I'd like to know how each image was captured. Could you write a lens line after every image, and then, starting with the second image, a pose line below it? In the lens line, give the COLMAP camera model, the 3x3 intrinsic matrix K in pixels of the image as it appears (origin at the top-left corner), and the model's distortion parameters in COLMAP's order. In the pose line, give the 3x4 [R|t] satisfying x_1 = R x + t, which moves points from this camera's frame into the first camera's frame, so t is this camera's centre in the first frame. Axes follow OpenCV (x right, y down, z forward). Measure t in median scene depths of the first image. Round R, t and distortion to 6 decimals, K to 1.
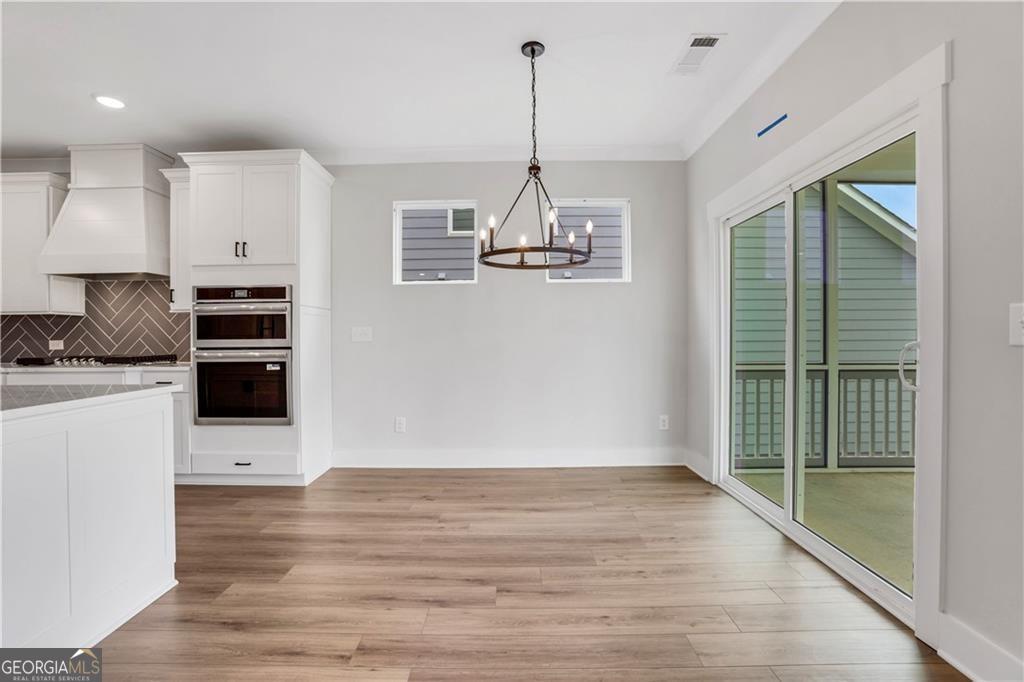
lens RADIAL K [[495.7, 0, 508.7], [0, 495.7, 343.8], [0, 0, 1]] dist [-0.017791, 0.003034]
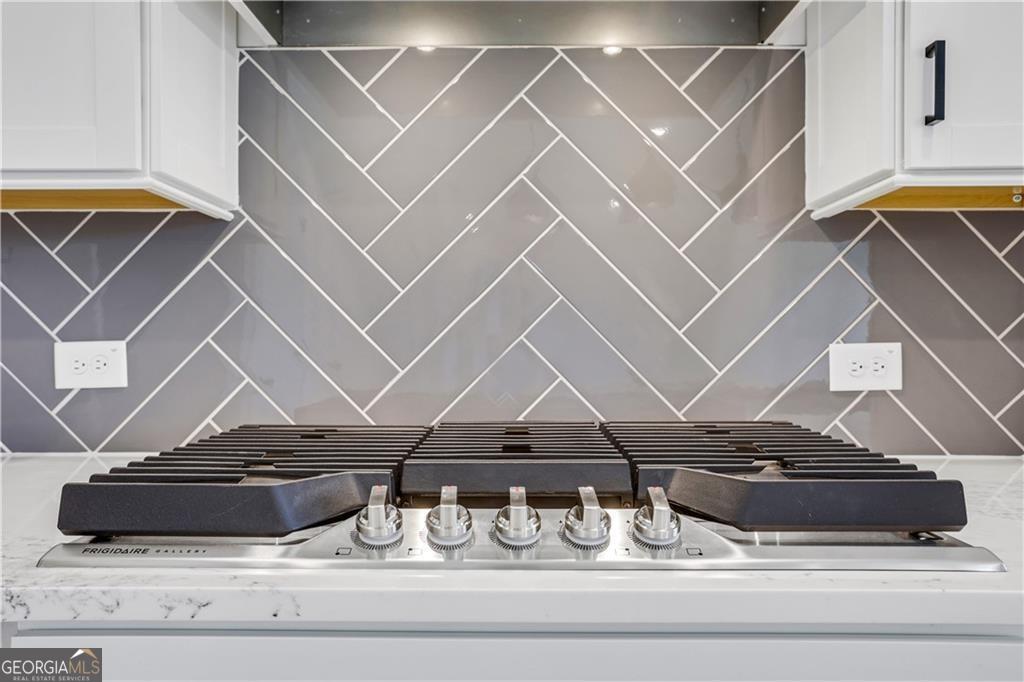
lens RADIAL K [[495.7, 0, 515.3], [0, 495.7, 342.6], [0, 0, 1]] dist [-0.017791, 0.003034]
pose [[0.999932, 0.003570, 0.011133, -0.753983], [-0.003555, 0.999993, -0.001321, -0.007026], [-0.011137, 0.001281, 0.999937, 0.798303]]
